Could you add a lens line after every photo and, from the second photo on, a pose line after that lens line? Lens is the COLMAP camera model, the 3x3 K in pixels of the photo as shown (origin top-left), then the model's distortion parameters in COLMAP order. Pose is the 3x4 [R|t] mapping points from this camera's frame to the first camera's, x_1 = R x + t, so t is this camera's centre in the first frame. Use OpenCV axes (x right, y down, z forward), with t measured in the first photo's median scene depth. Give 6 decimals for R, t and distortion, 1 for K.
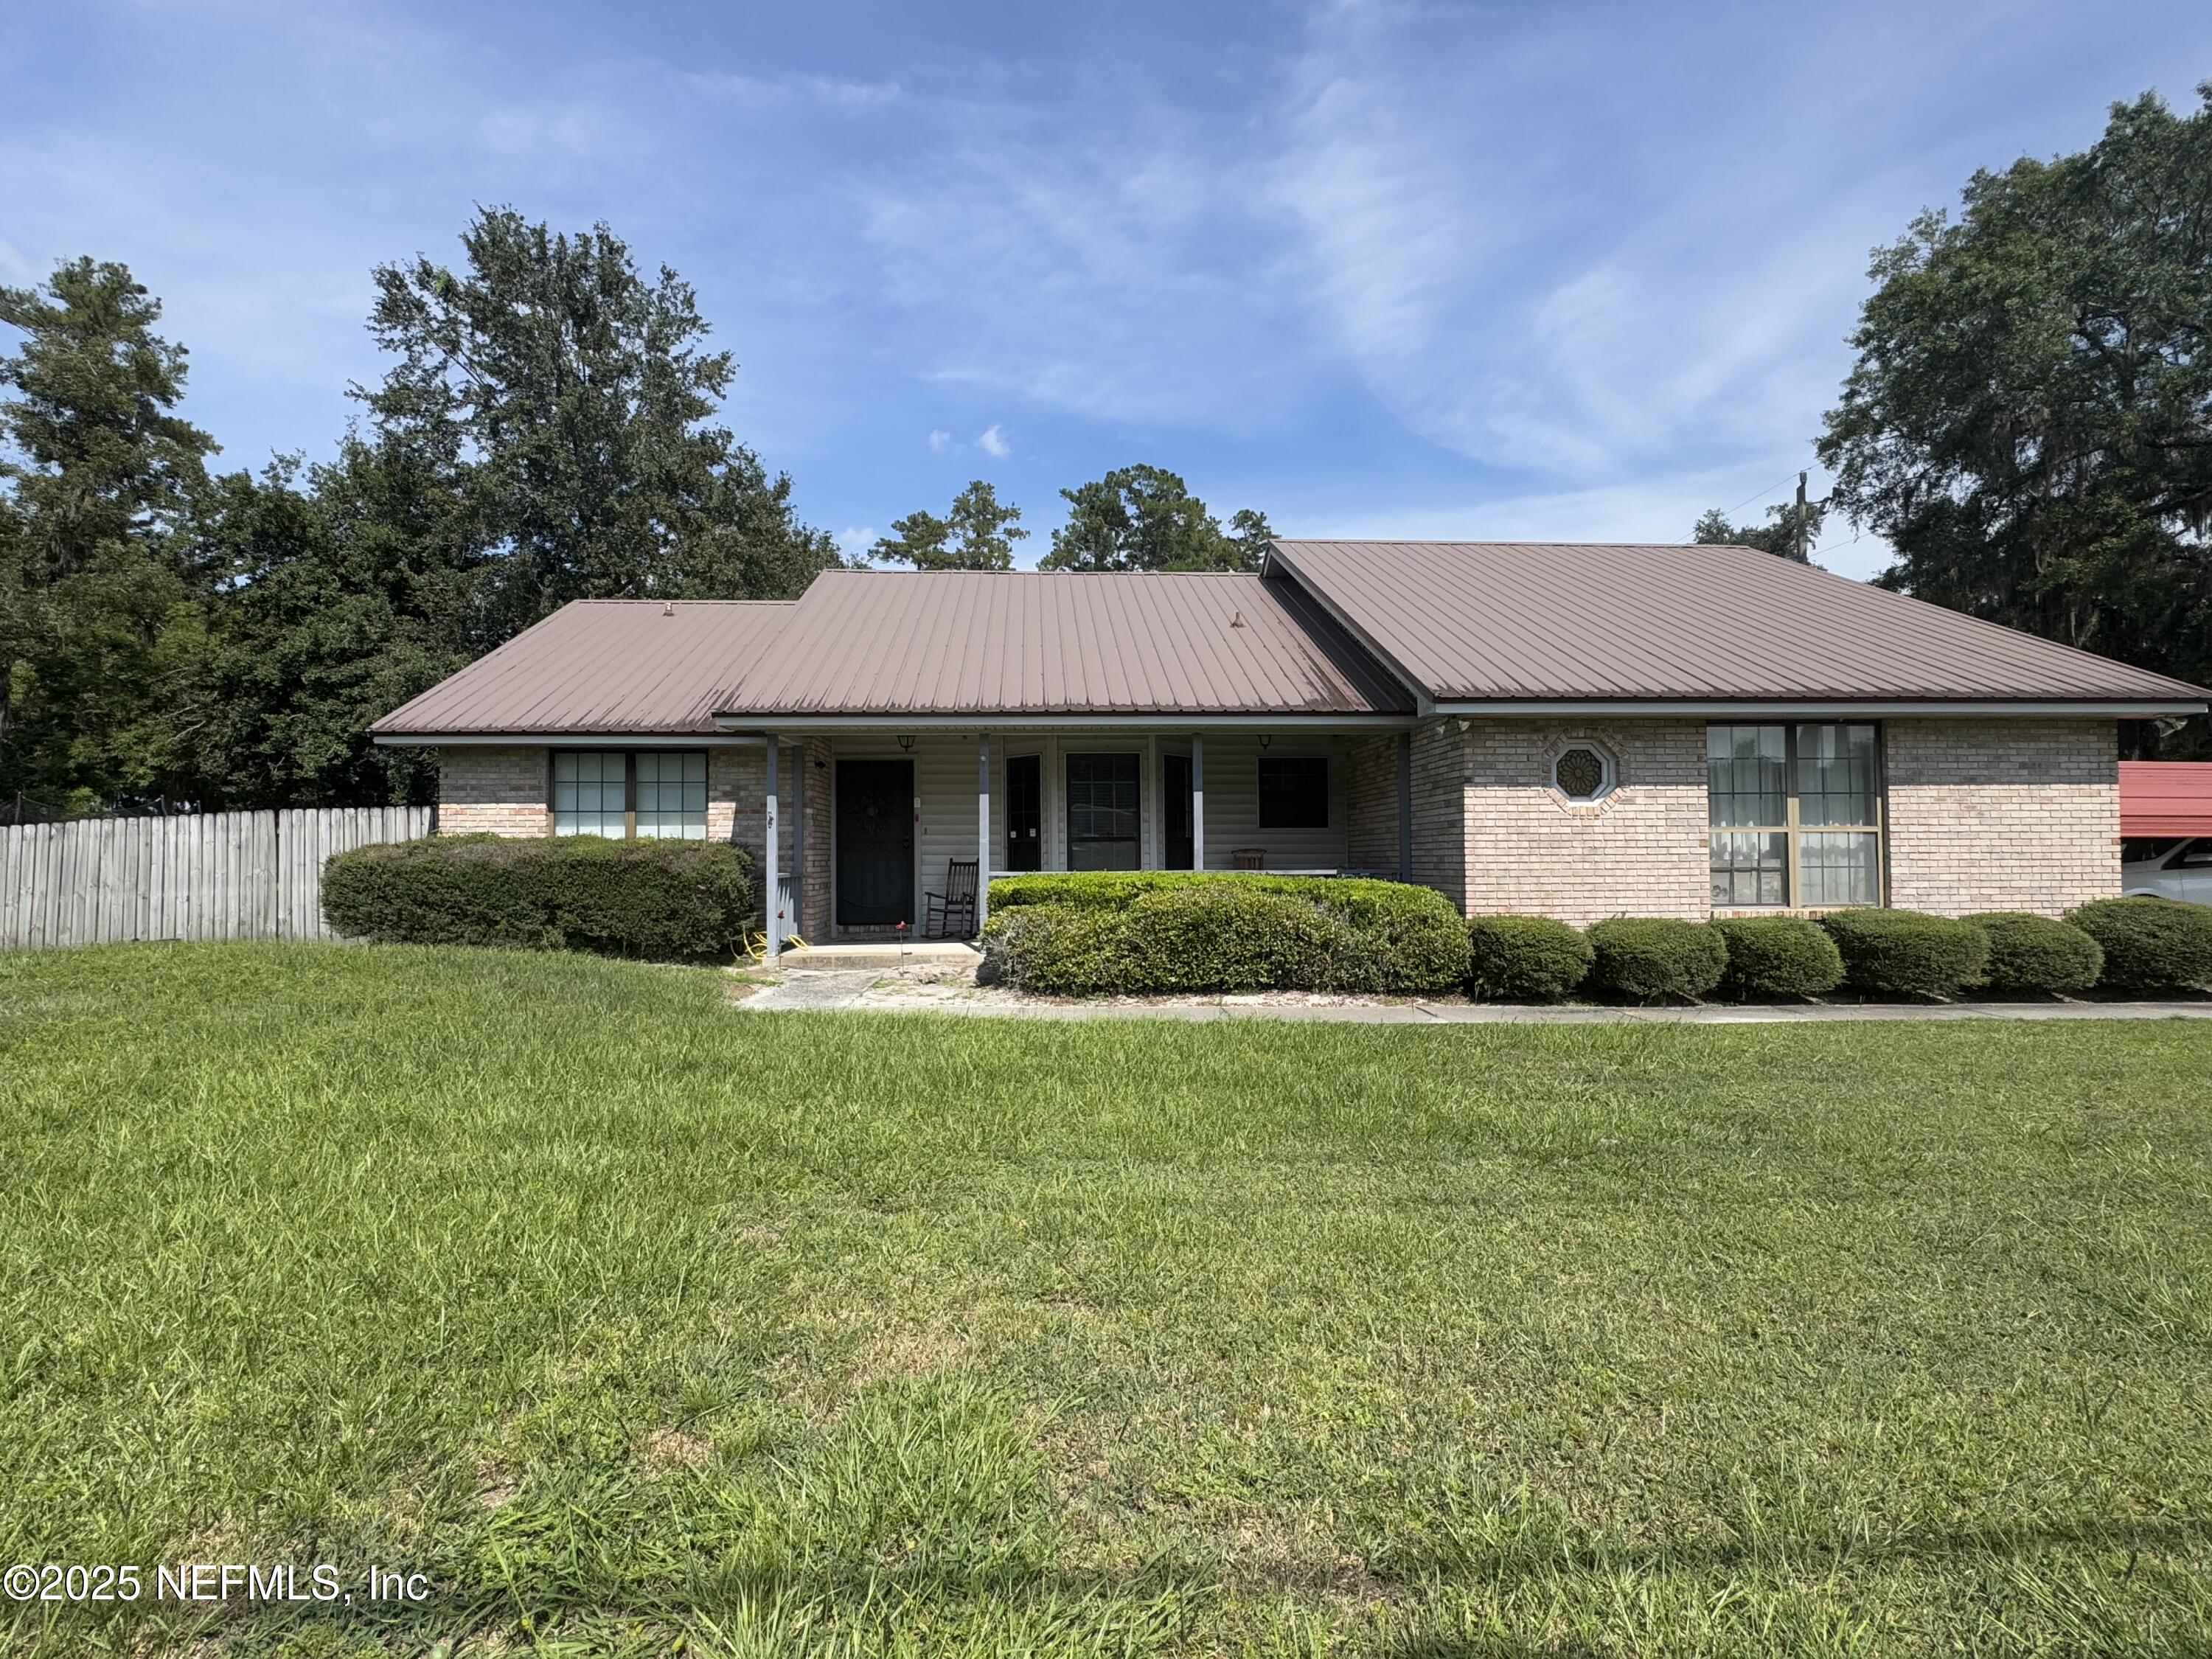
lens RADIAL K [[1123.2, 0, 1106.1], [0, 1123.2, 834.9], [0, 0, 1]] dist [0.003514, -0.000381]
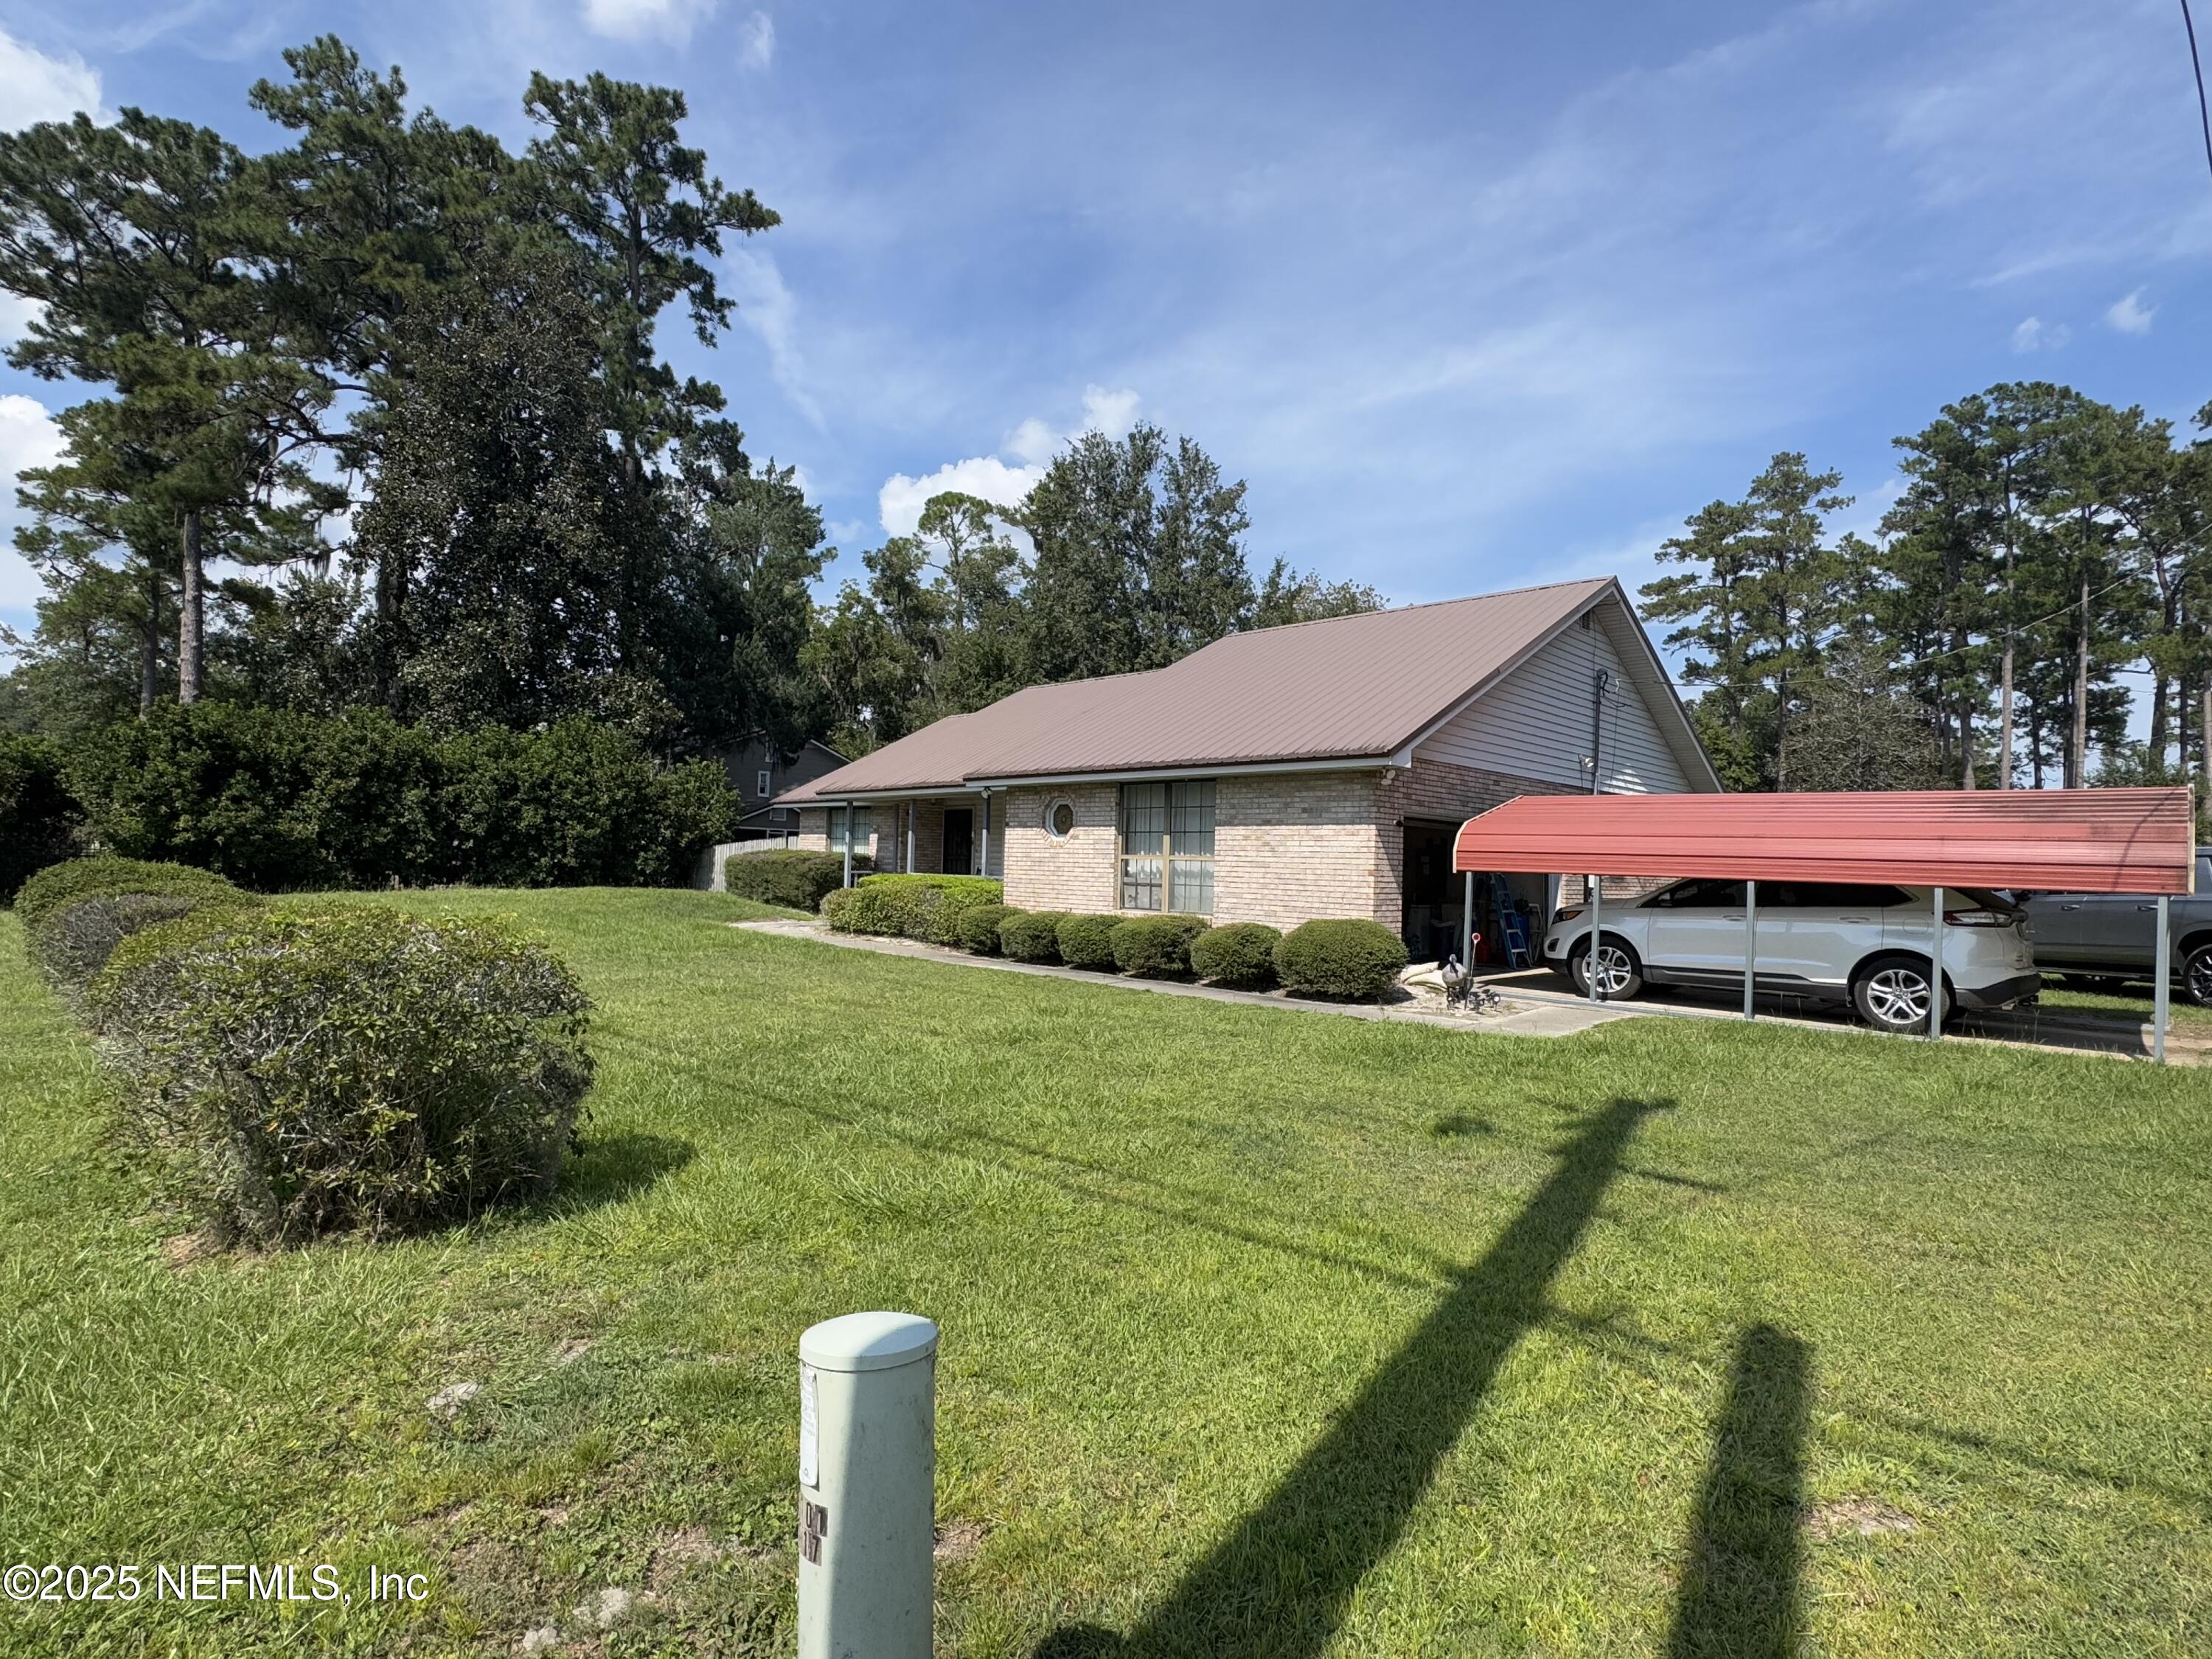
lens RADIAL K [[1123.2, 0, 1104.4], [0, 1123.2, 819.7], [0, 0, 1]] dist [0.003514, -0.000381]
pose [[0.661040, -0.007486, -0.750313, 1.439880], [-0.007094, 0.999843, -0.016226, -0.025617], [0.750317, 0.016049, 0.660883, 0.002091]]
